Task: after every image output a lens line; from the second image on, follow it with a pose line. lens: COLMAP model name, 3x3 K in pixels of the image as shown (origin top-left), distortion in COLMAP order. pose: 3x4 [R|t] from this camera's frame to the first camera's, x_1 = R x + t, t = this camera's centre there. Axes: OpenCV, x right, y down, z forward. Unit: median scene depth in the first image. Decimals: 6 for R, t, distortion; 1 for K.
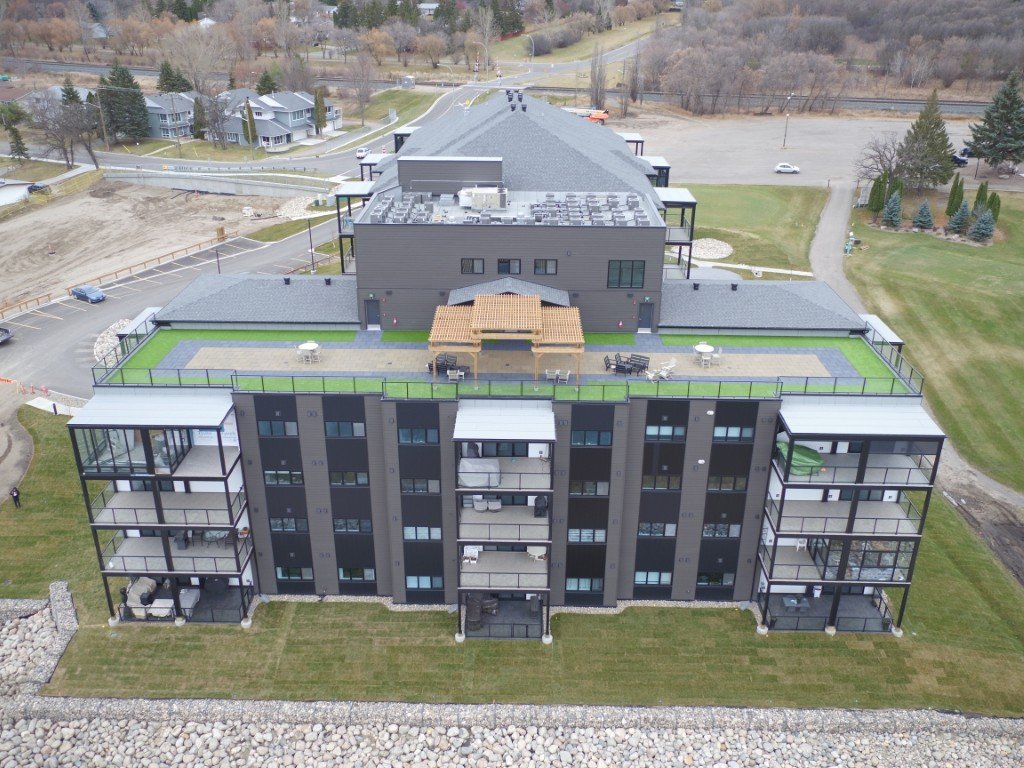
lens RADIAL K [[896.4, 0, 512.0], [0, 896.4, 384.0], [0, 0, 1]] dist [-0.000874, 0.001420]
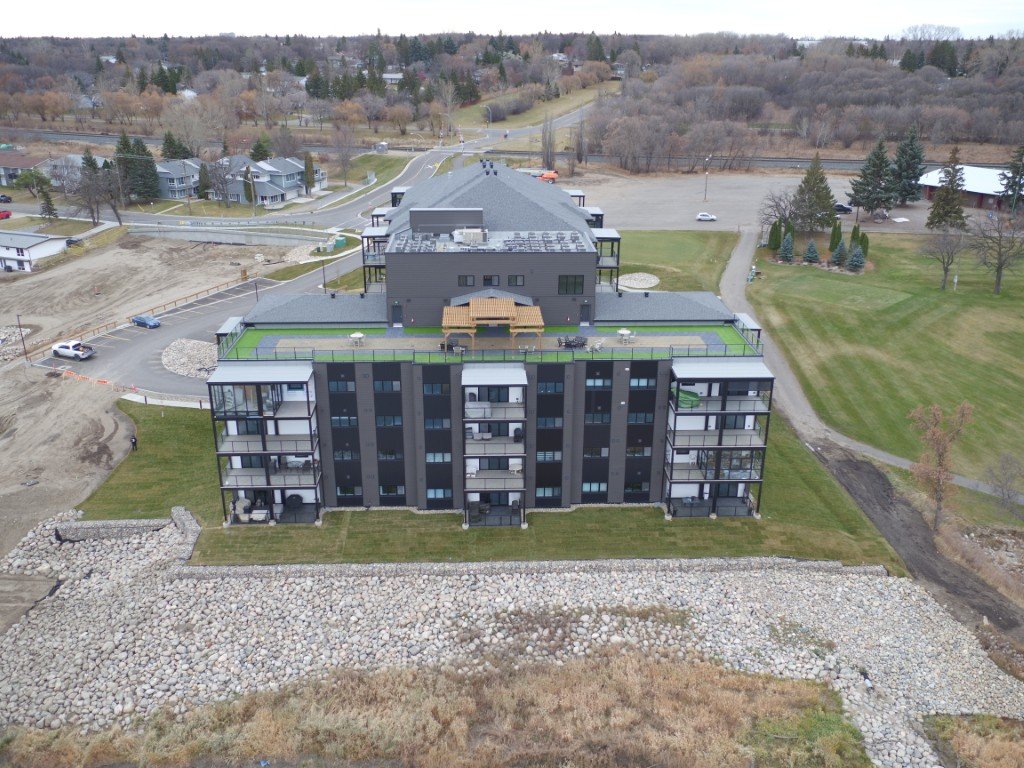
lens RADIAL K [[883.1, 0, 509.1], [0, 883.1, 377.3], [0, 0, 1]] dist [-0.000280, 0.000362]
pose [[0.998827, -0.020566, 0.043837, -0.040464], [0.023341, 0.997692, -0.063762, 0.118501], [-0.042424, 0.064710, 0.997002, -0.427751]]
